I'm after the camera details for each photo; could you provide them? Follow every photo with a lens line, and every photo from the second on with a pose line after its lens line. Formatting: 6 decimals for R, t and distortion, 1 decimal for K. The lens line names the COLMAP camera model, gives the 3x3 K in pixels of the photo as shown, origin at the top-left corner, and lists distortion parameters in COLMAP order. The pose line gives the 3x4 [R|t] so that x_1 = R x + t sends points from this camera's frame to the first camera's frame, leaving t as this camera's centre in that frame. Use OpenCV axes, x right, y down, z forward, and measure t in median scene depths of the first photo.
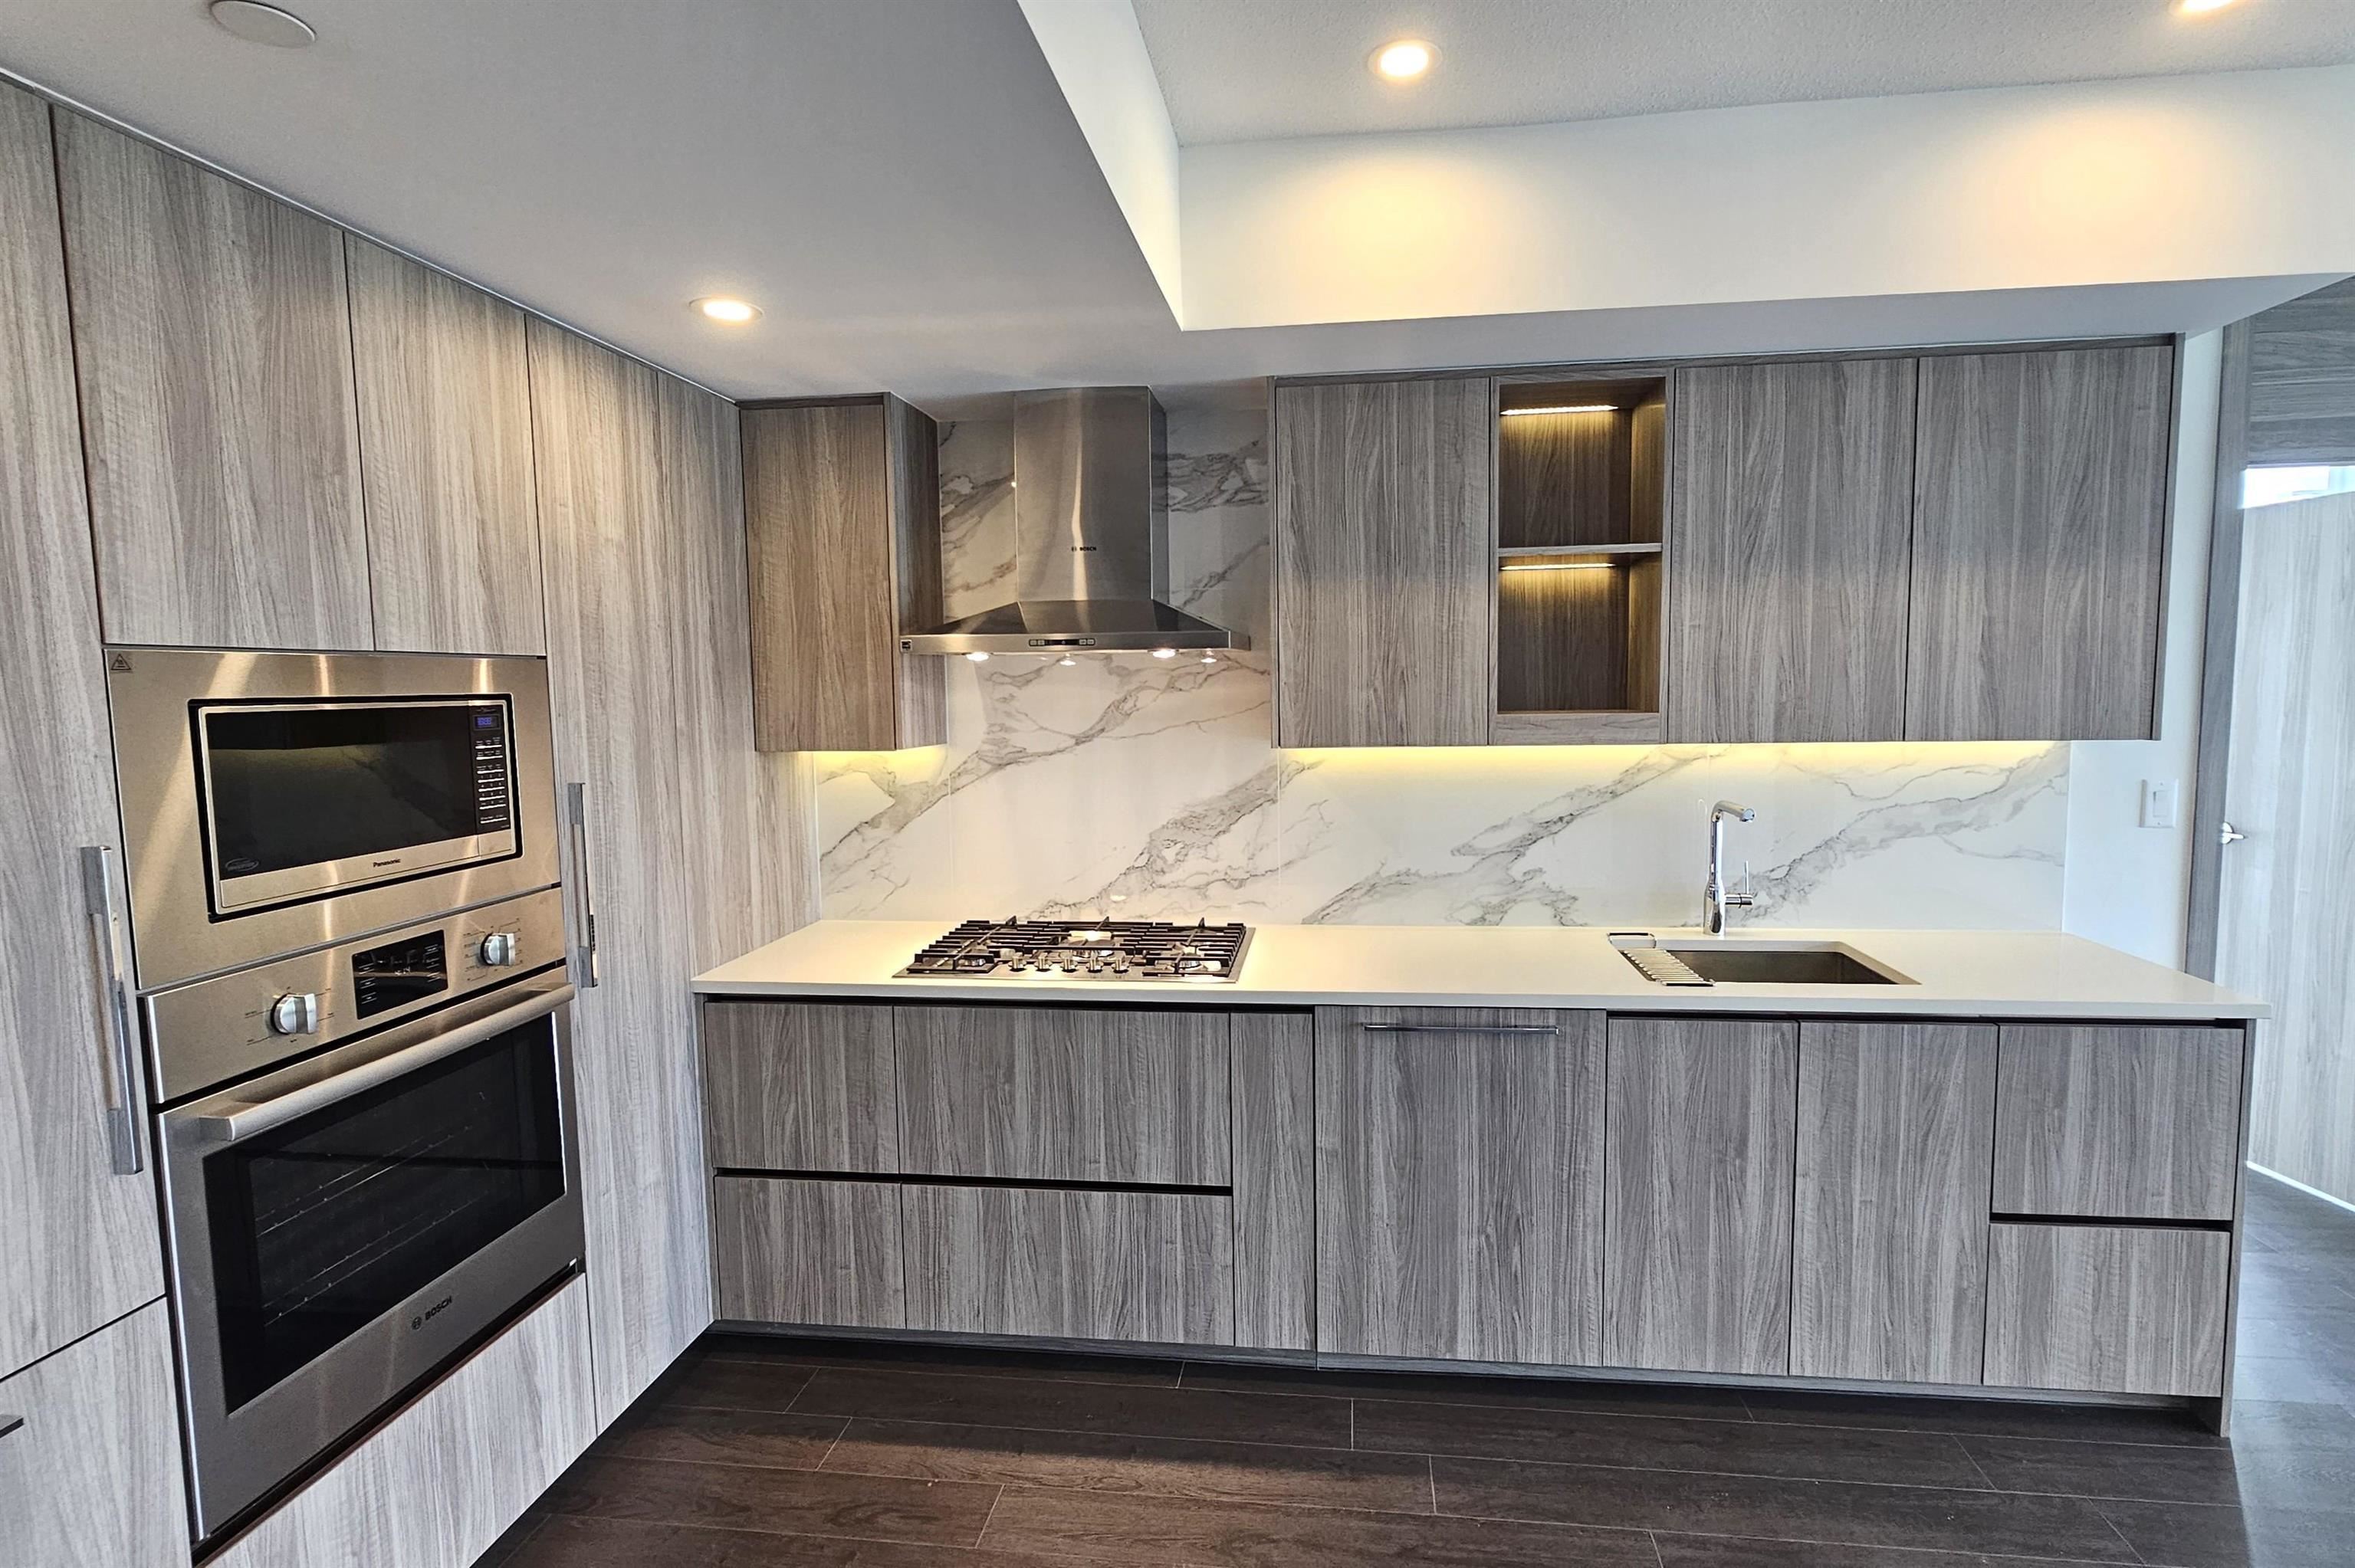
lens RADIAL K [[1138.4, 0, 1219.4], [0, 1138.4, 778.4], [0, 0, 1]] dist [0.002306, -0.001337]
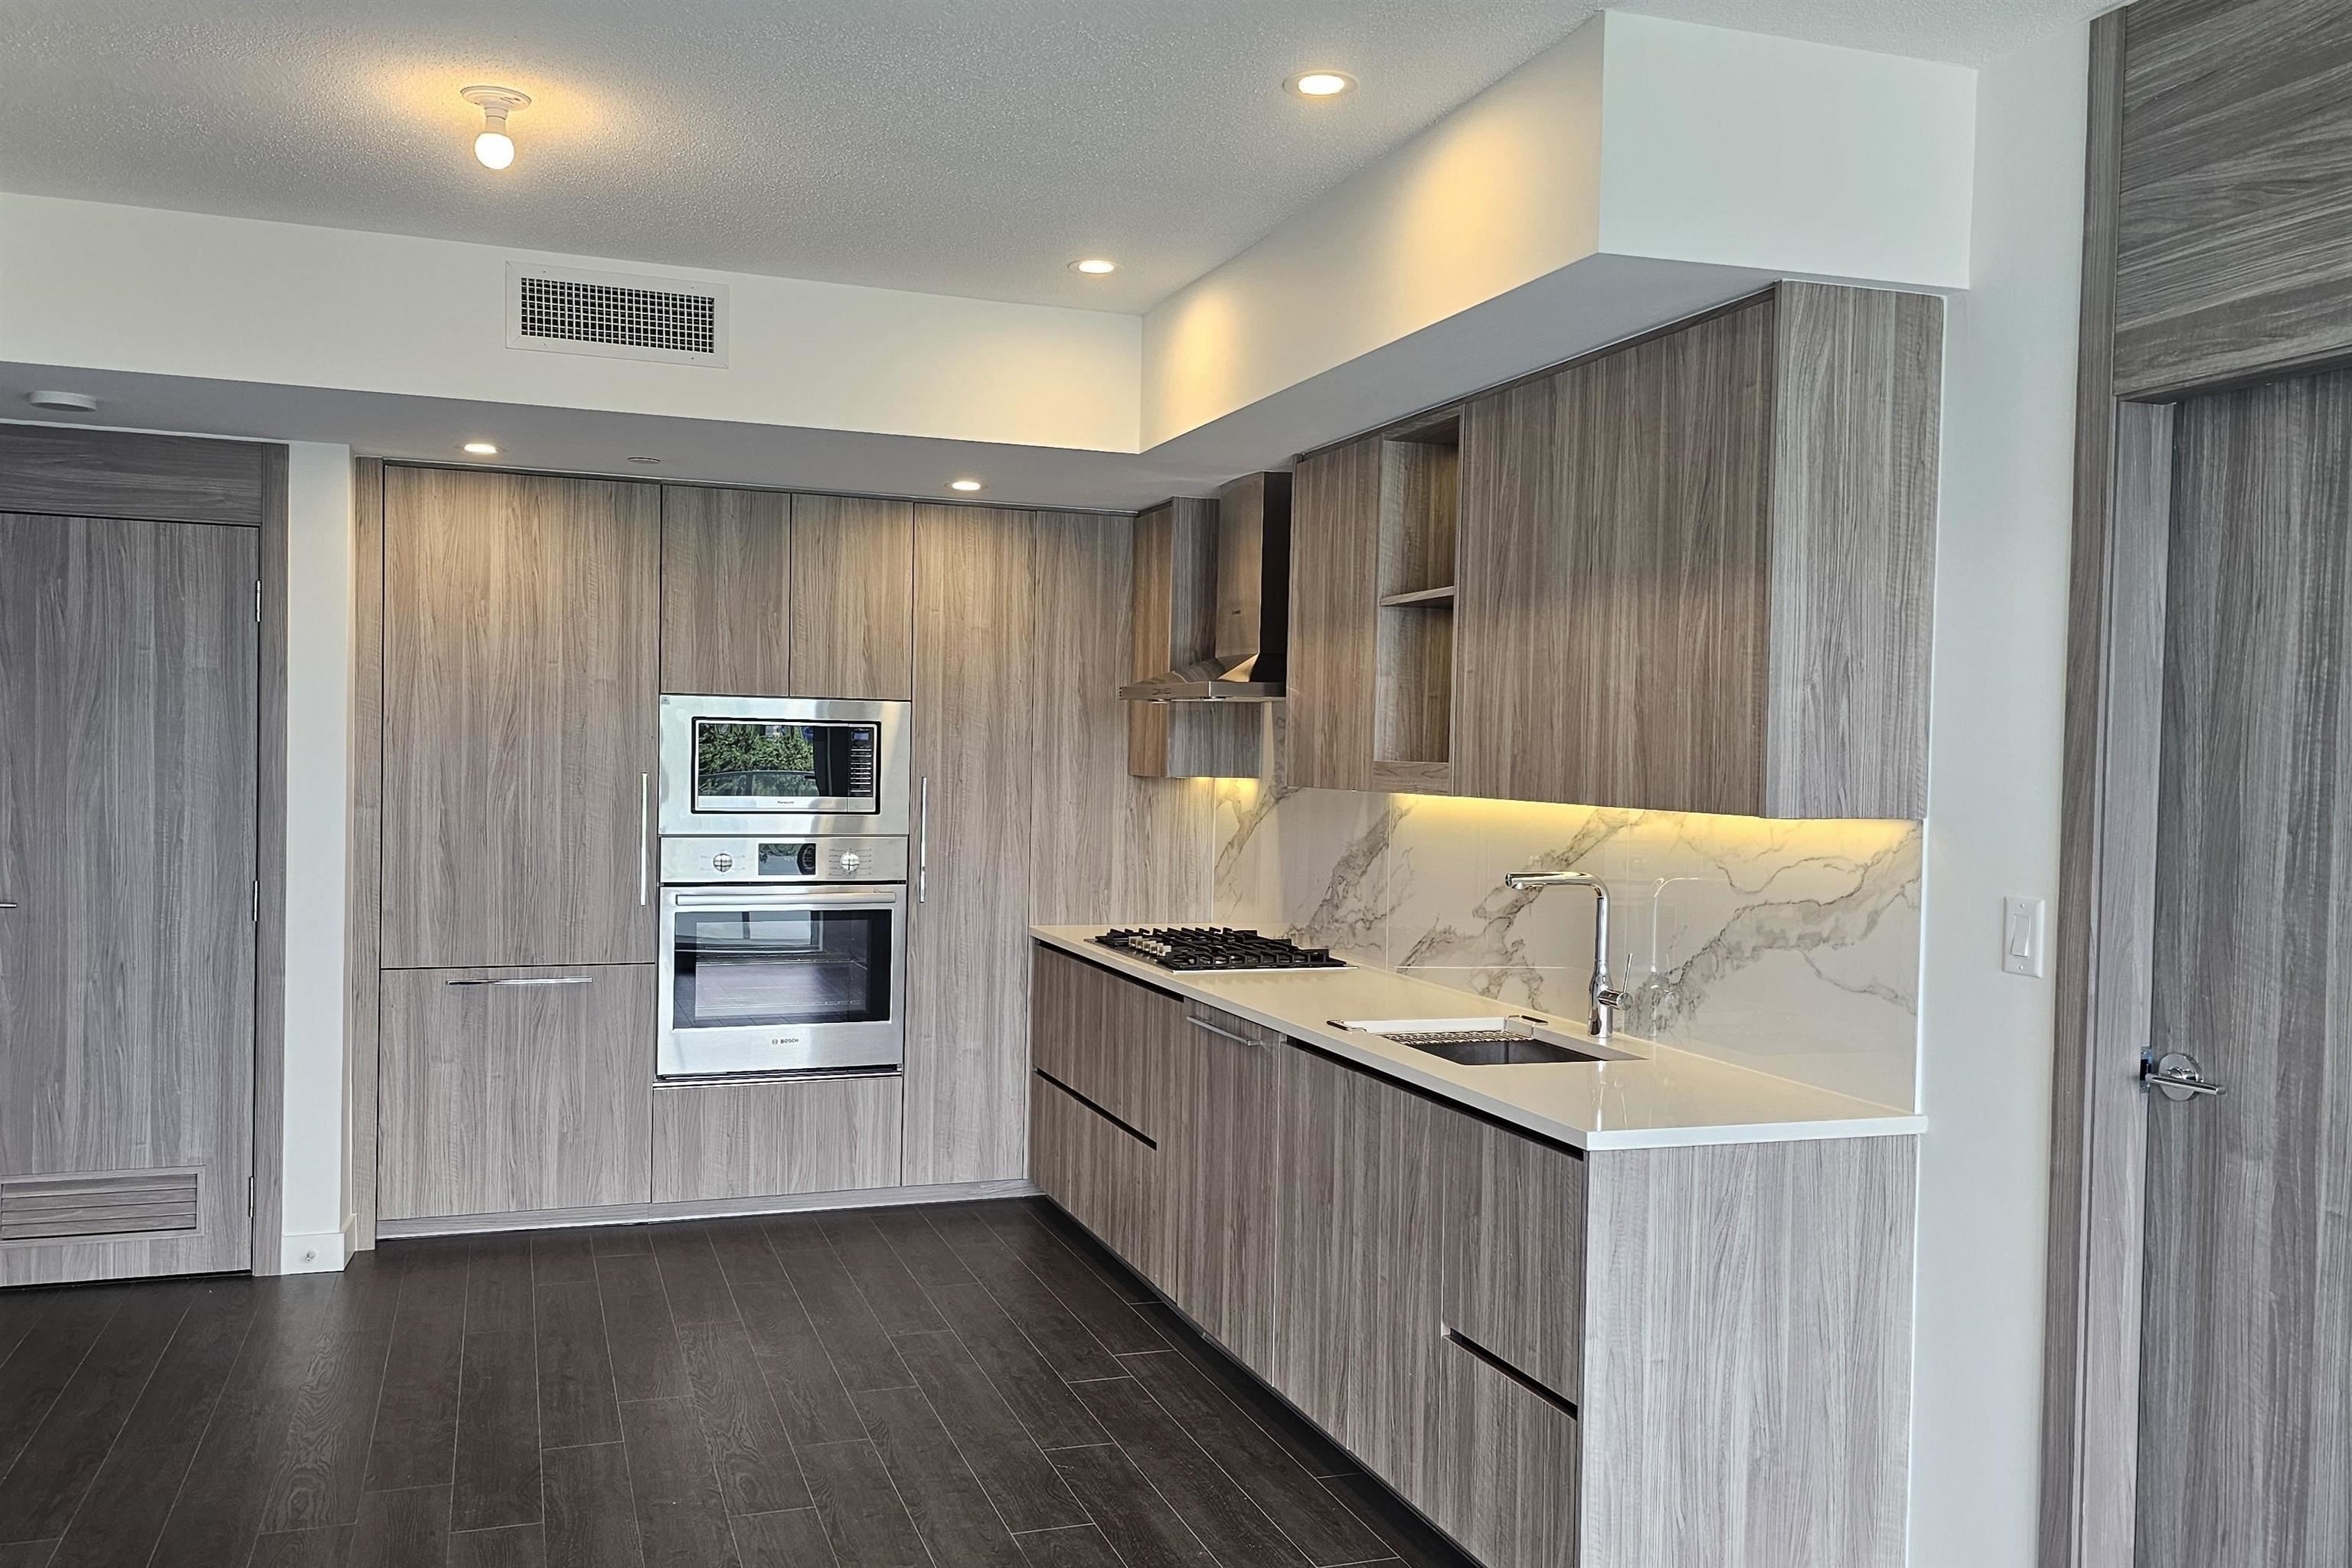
lens RADIAL K [[1844.2, 0, 1176.0], [0, 1844.2, 784.0], [0, 0, 1]] dist [0.098592, -0.133076]
pose [[0.443721, 0.042254, -0.895168, 1.744953], [-0.103753, 0.994593, -0.004481, -0.010053], [0.890139, 0.094865, 0.445706, 0.116248]]
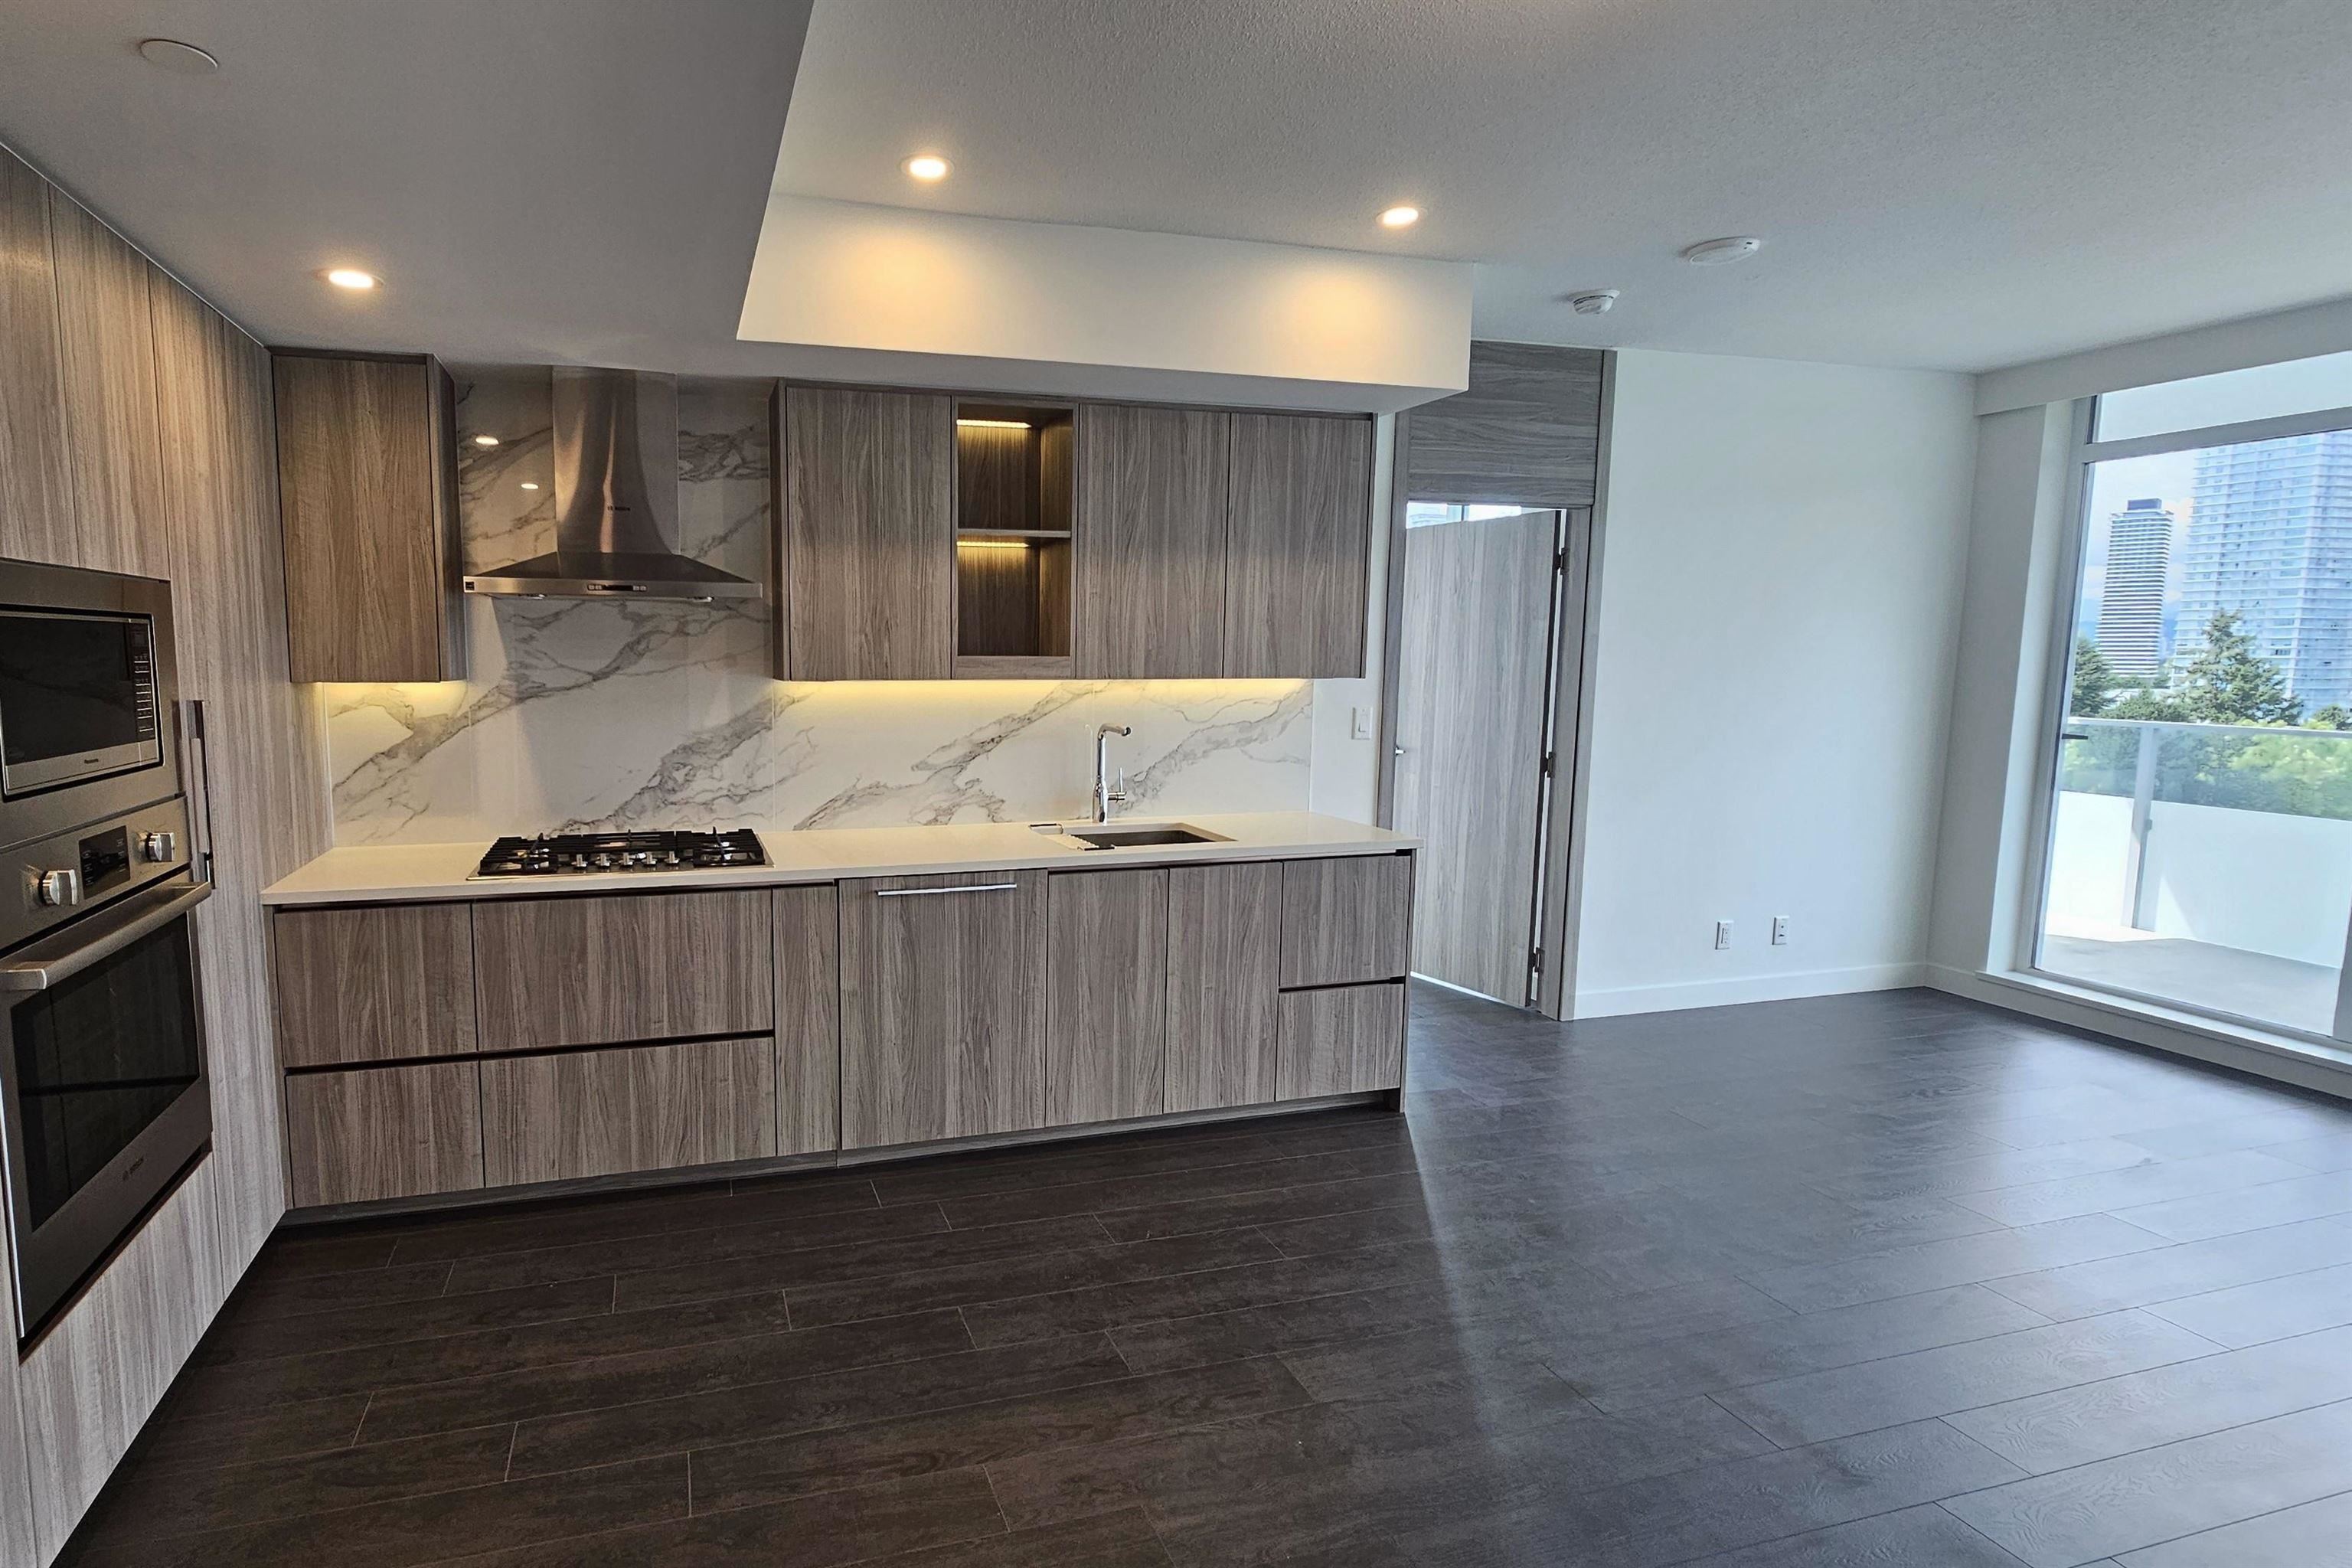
lens RADIAL K [[1145.5, 0, 963.6], [0, 1145.5, 779.6], [0, 0, 1]] dist [0.002858, 0.000210]
pose [[0.930418, -0.024062, 0.365708, -0.249450], [0.014903, 0.999501, 0.027848, 0.052104], [-0.366196, -0.020460, 0.930313, -0.244518]]
